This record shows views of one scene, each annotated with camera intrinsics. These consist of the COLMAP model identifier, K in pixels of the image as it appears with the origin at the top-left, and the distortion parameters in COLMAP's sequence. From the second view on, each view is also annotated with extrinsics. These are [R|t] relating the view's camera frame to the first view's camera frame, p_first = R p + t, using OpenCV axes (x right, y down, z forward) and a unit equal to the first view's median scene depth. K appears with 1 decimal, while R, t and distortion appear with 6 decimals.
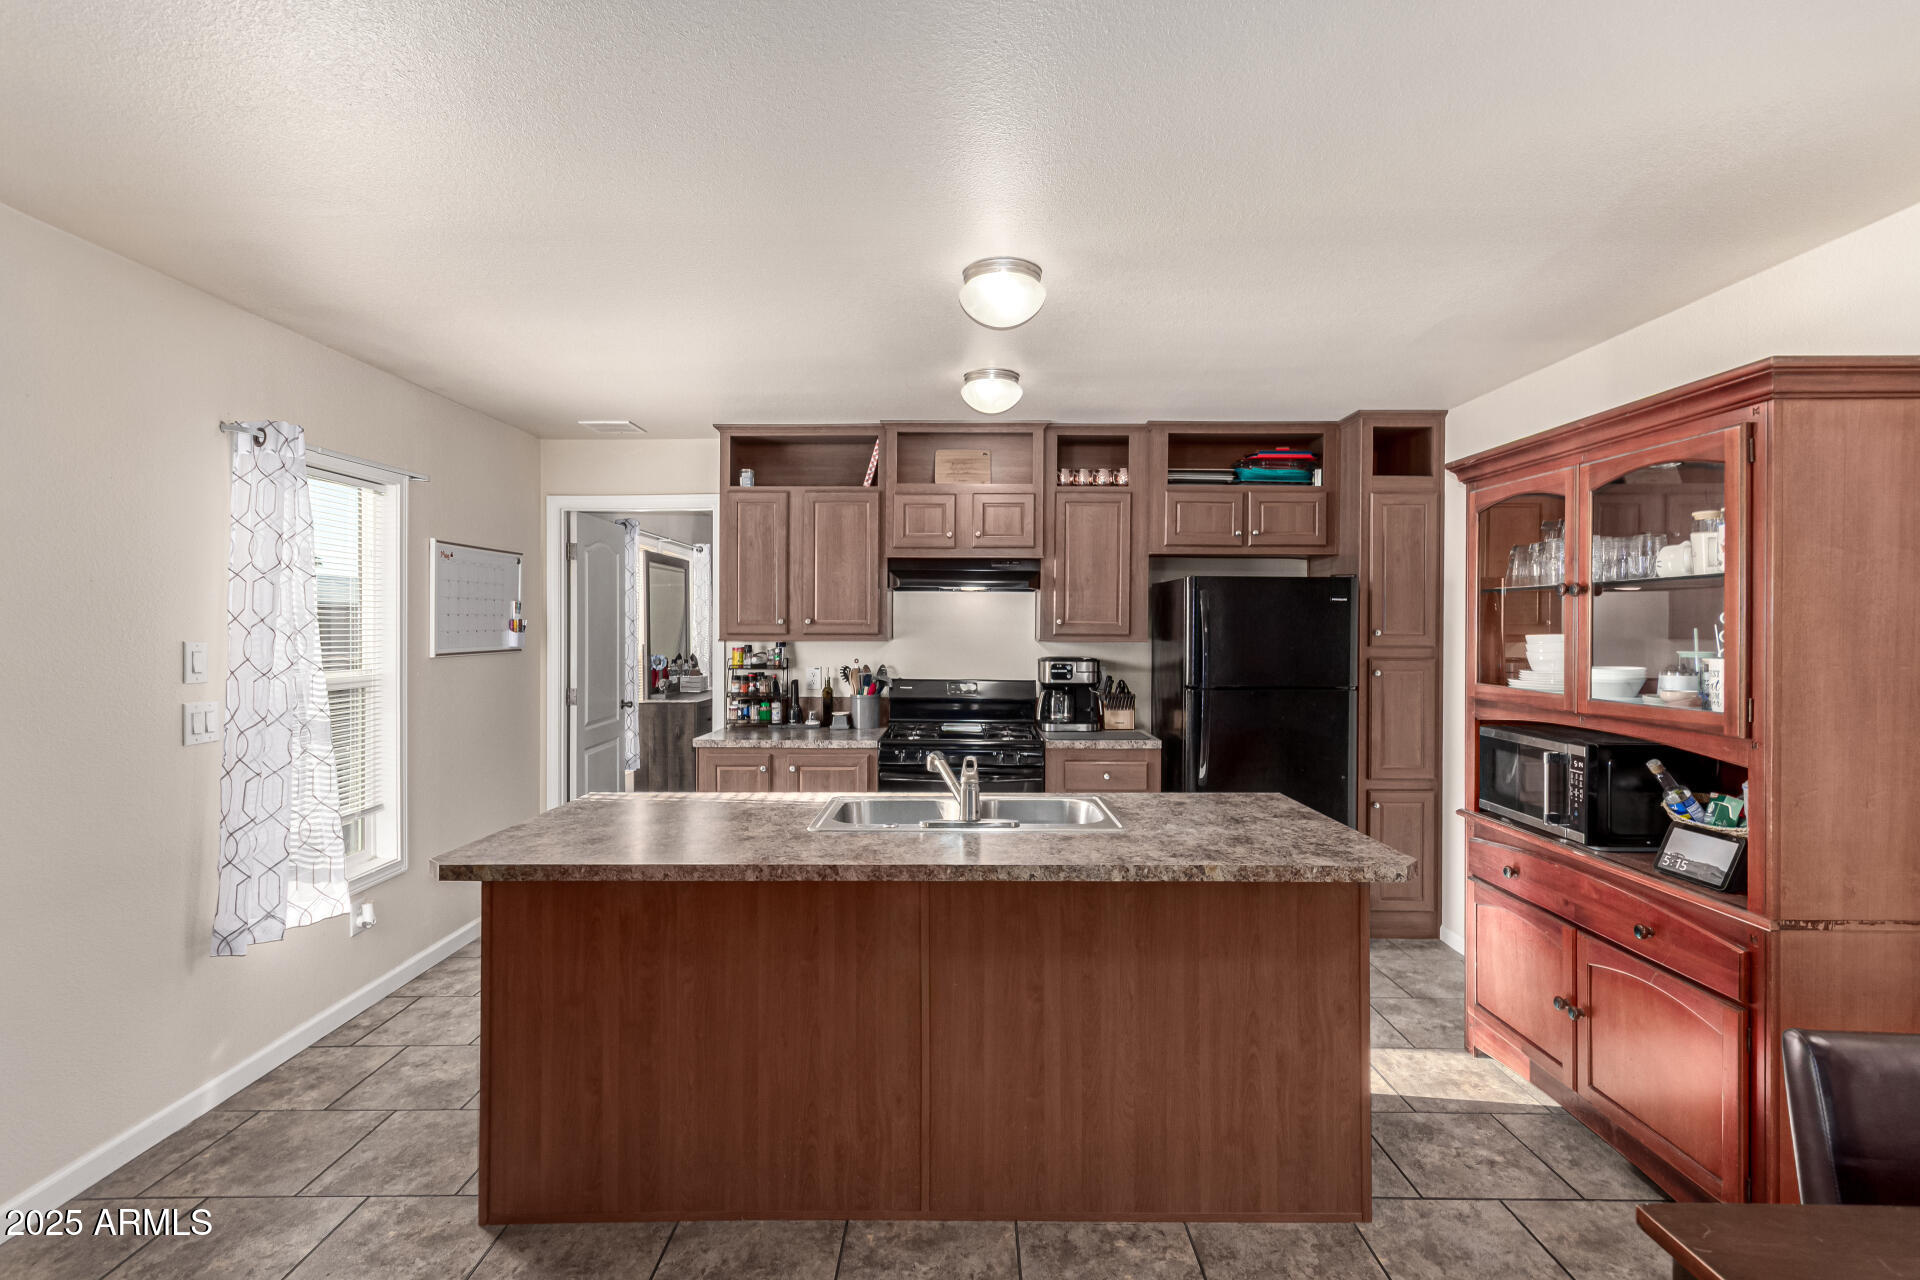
lens RADIAL K [[890.9, 0, 948.4], [0, 890.9, 631.3], [0, 0, 1]] dist [-0.002615, 0.002210]
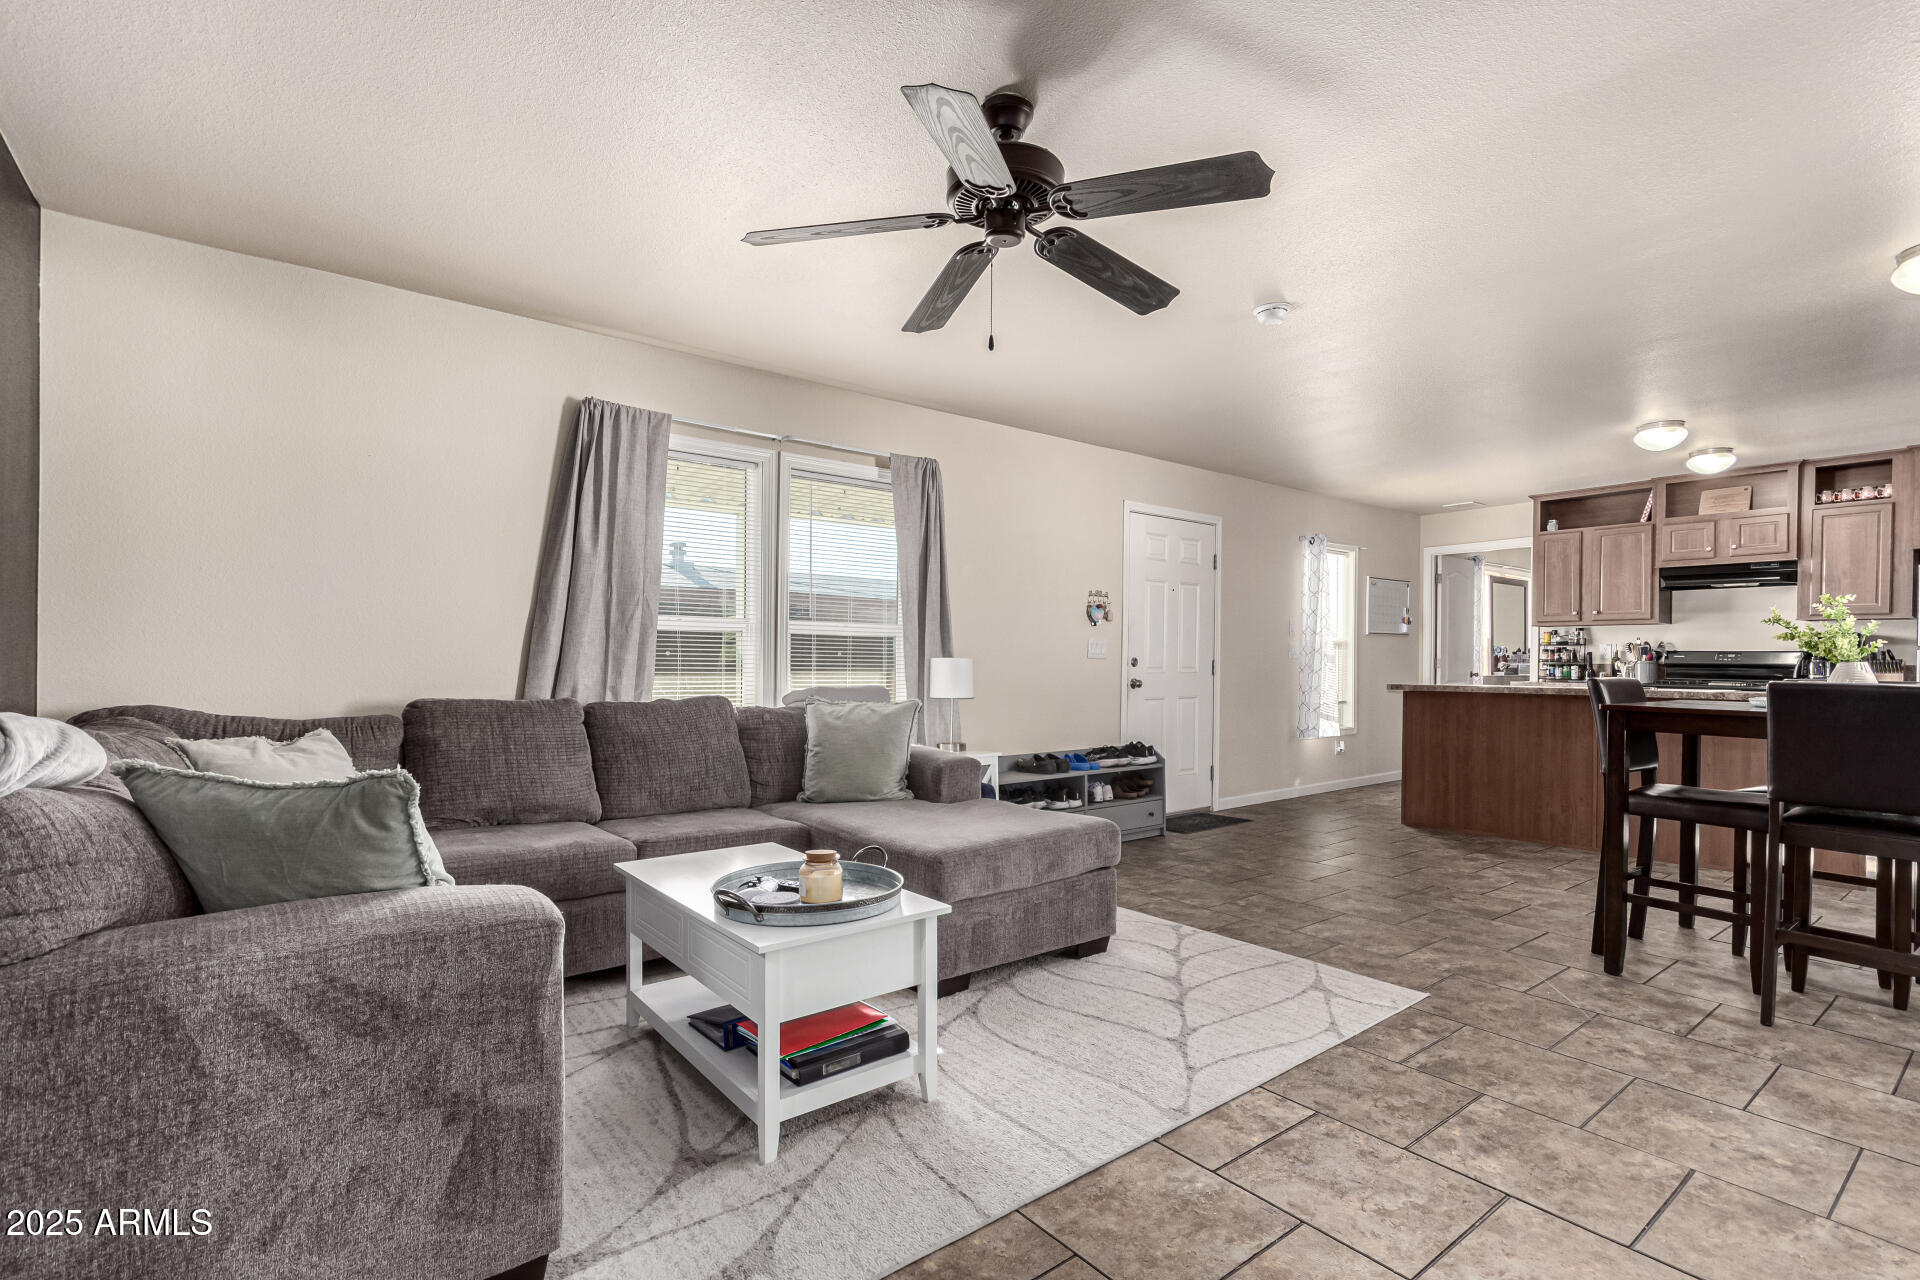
lens RADIAL K [[890.9, 0, 957.8], [0, 890.9, 667.8], [0, 0, 1]] dist [-0.002615, 0.002210]
pose [[0.625976, 0.008711, -0.779794, 0.365774], [-0.007652, 0.999958, 0.005028, 0.087606], [0.779805, 0.002820, 0.626016, -0.865770]]
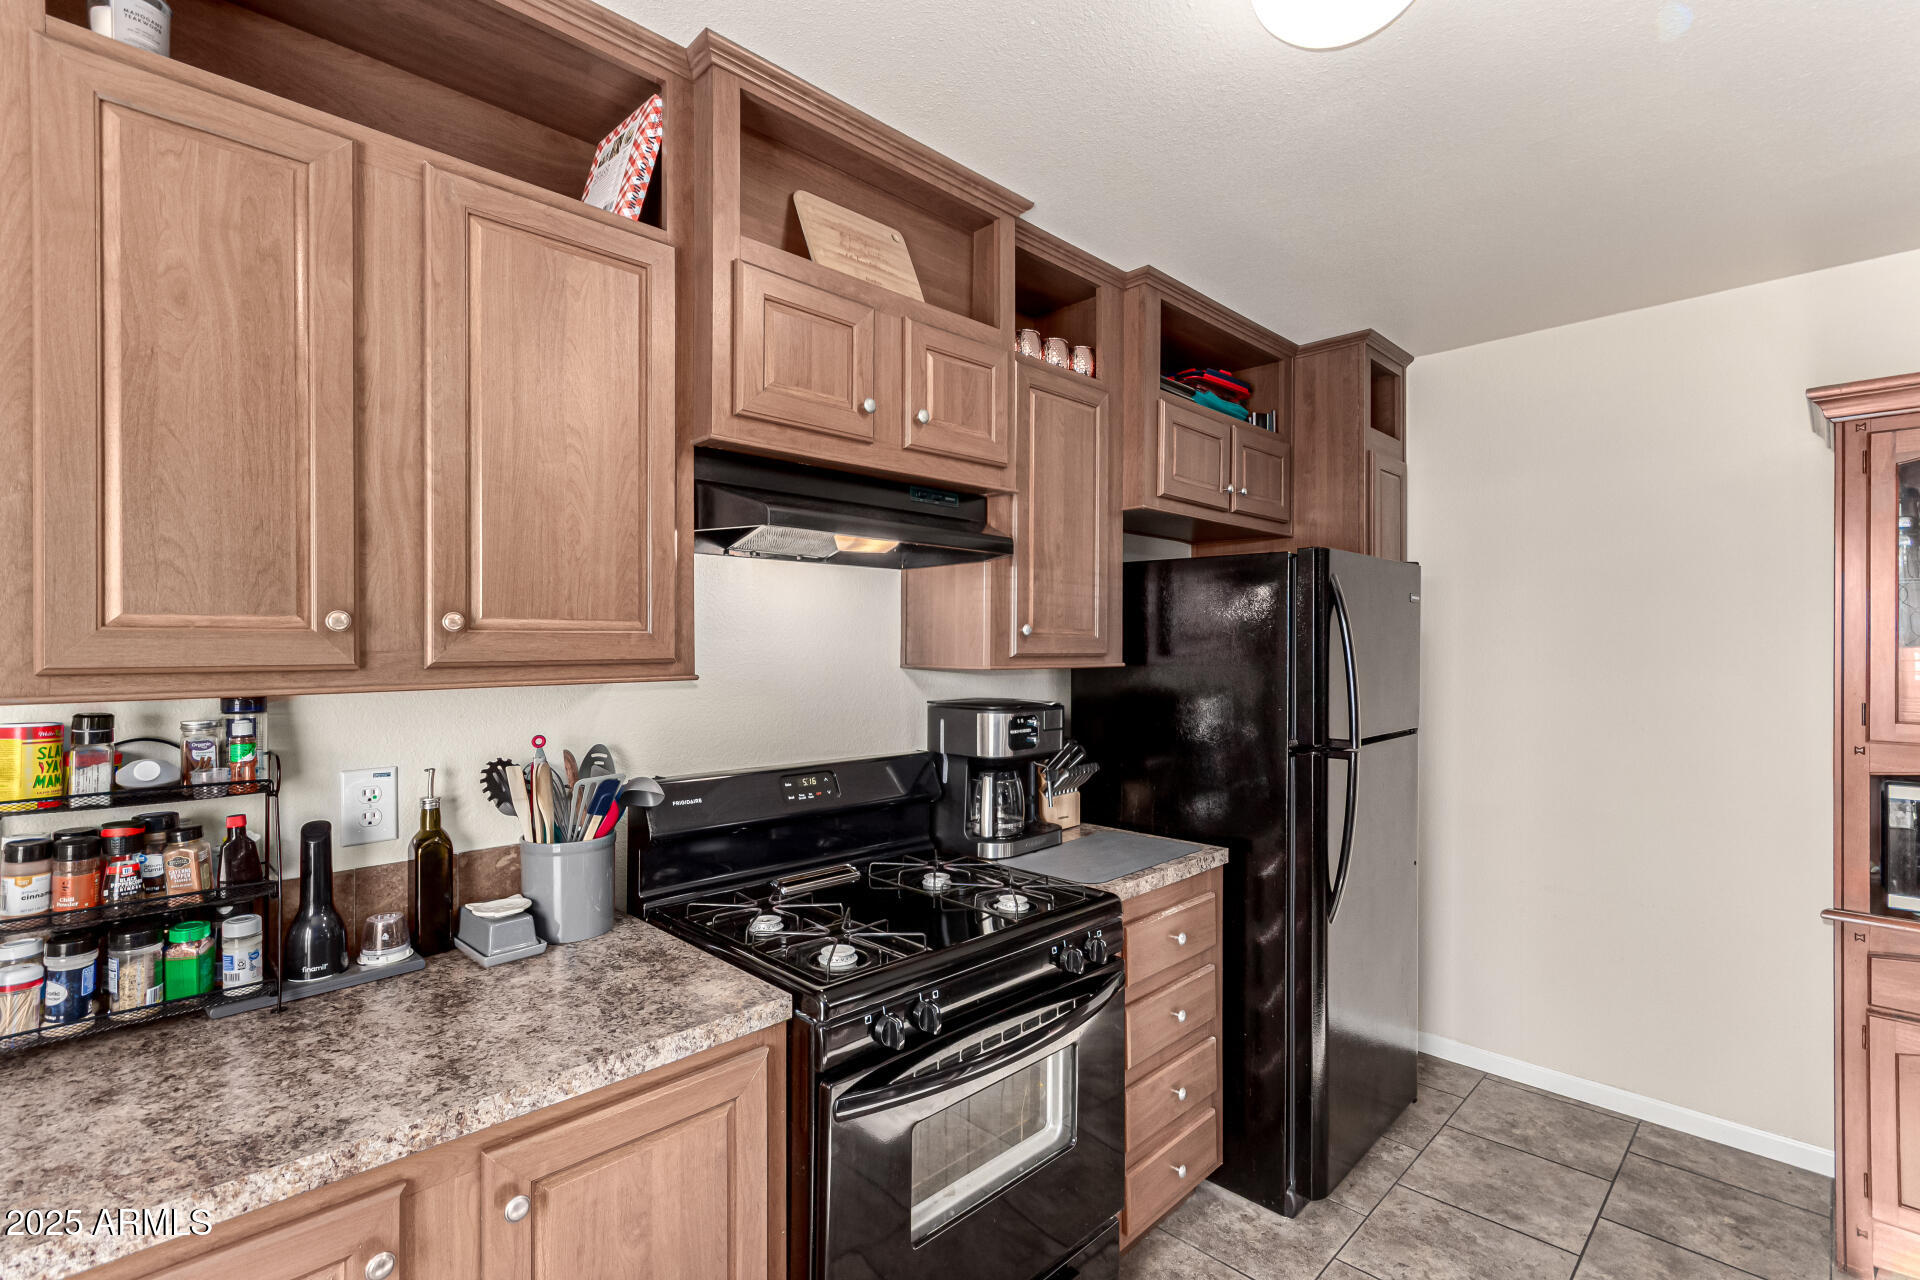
lens RADIAL K [[890.9, 0, 953.4], [0, 890.9, 644.6], [0, 0, 1]] dist [-0.002615, 0.002210]
pose [[0.703981, -0.004643, 0.710203, -0.246298], [0.007753, 0.999969, -0.001147, -0.002366], [-0.710176, 0.006314, 0.703996, 0.685447]]
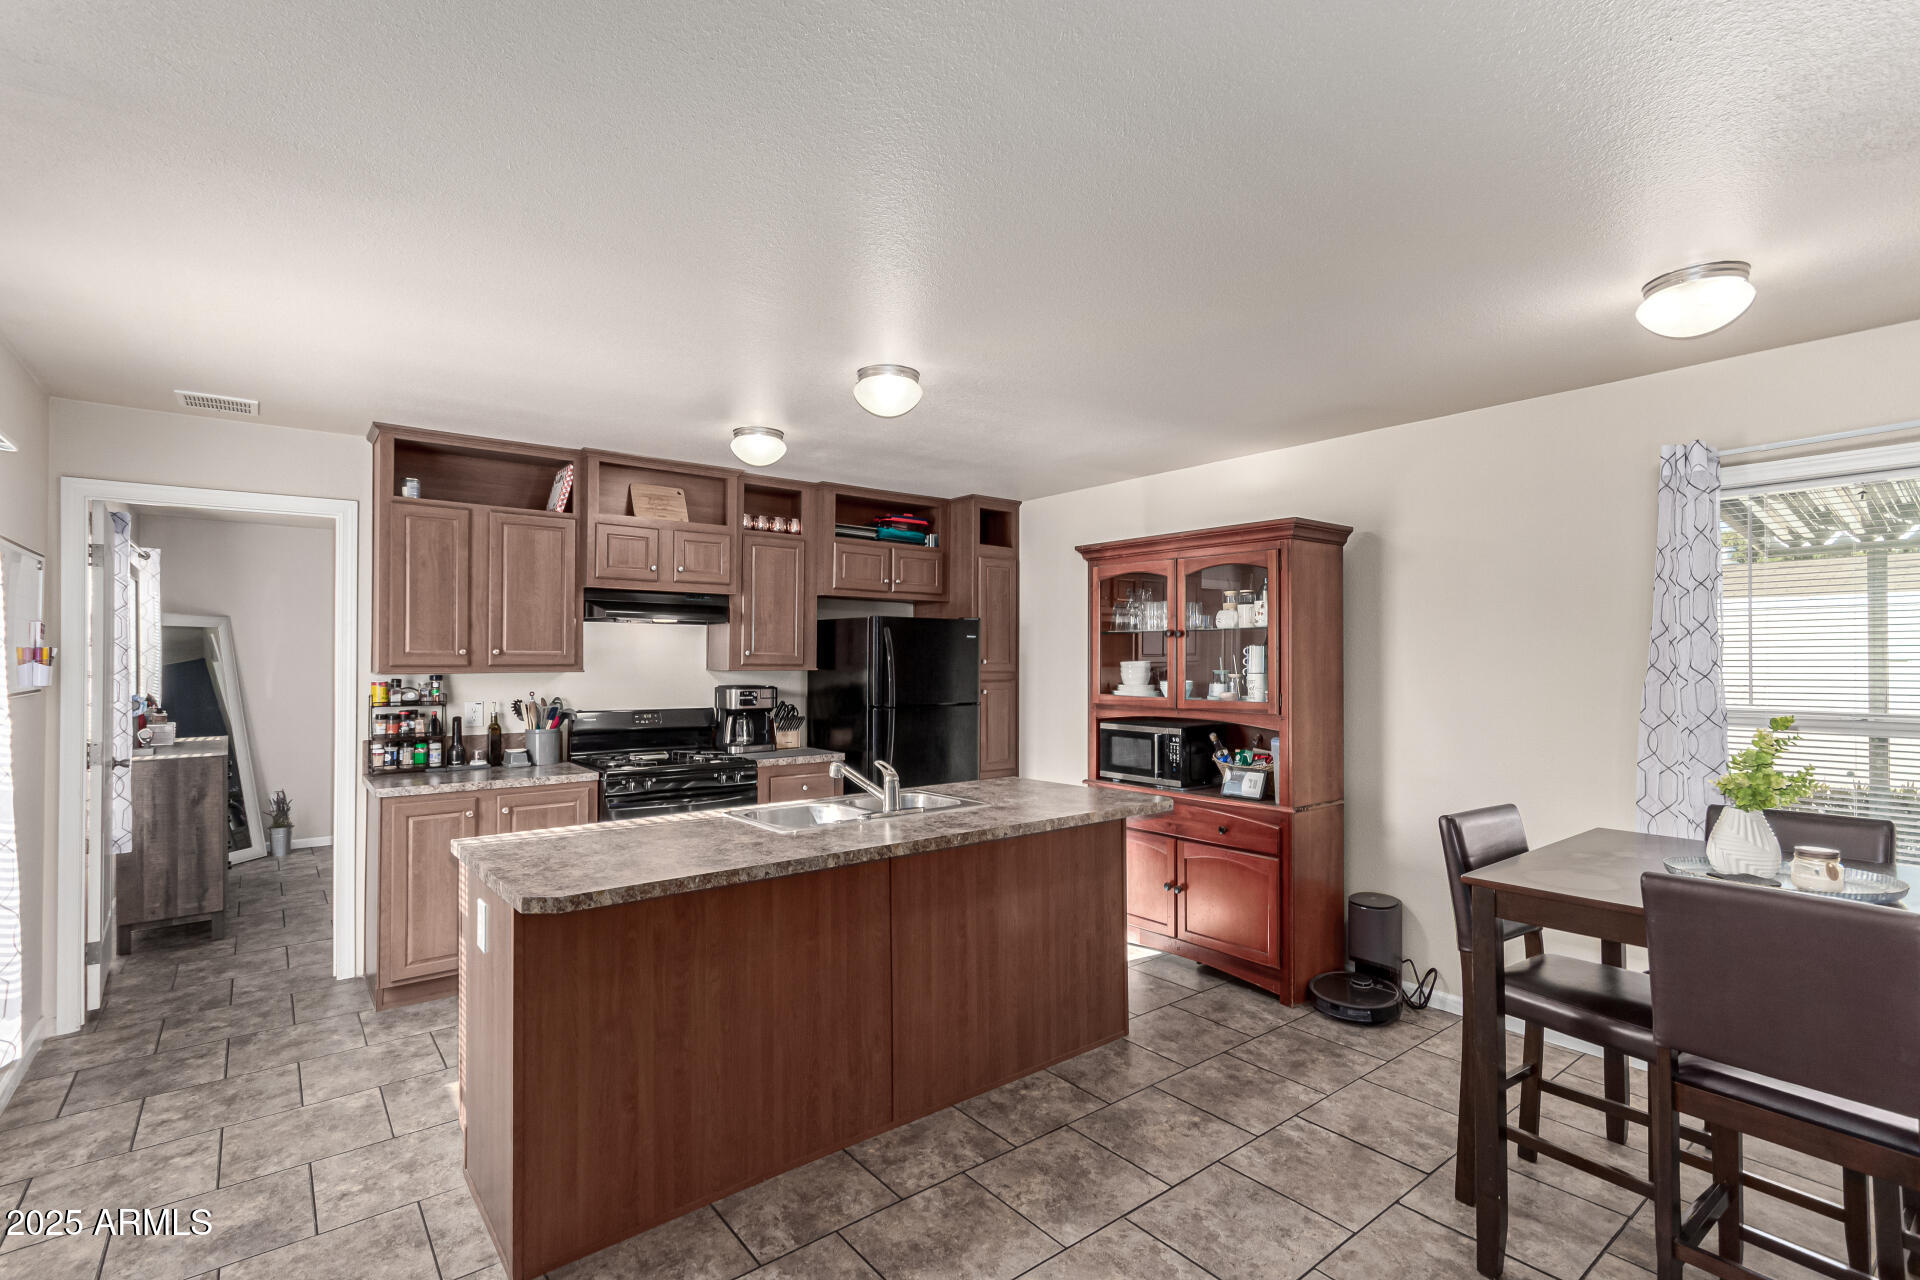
lens RADIAL K [[890.9, 0, 957.1], [0, 890.9, 653.7], [0, 0, 1]] dist [-0.002615, 0.002210]
pose [[0.778411, 0.001683, 0.627753, -0.364783], [0.005211, 0.999945, -0.009142, 0.001730], [-0.627733, 0.010387, 0.778359, -0.019827]]
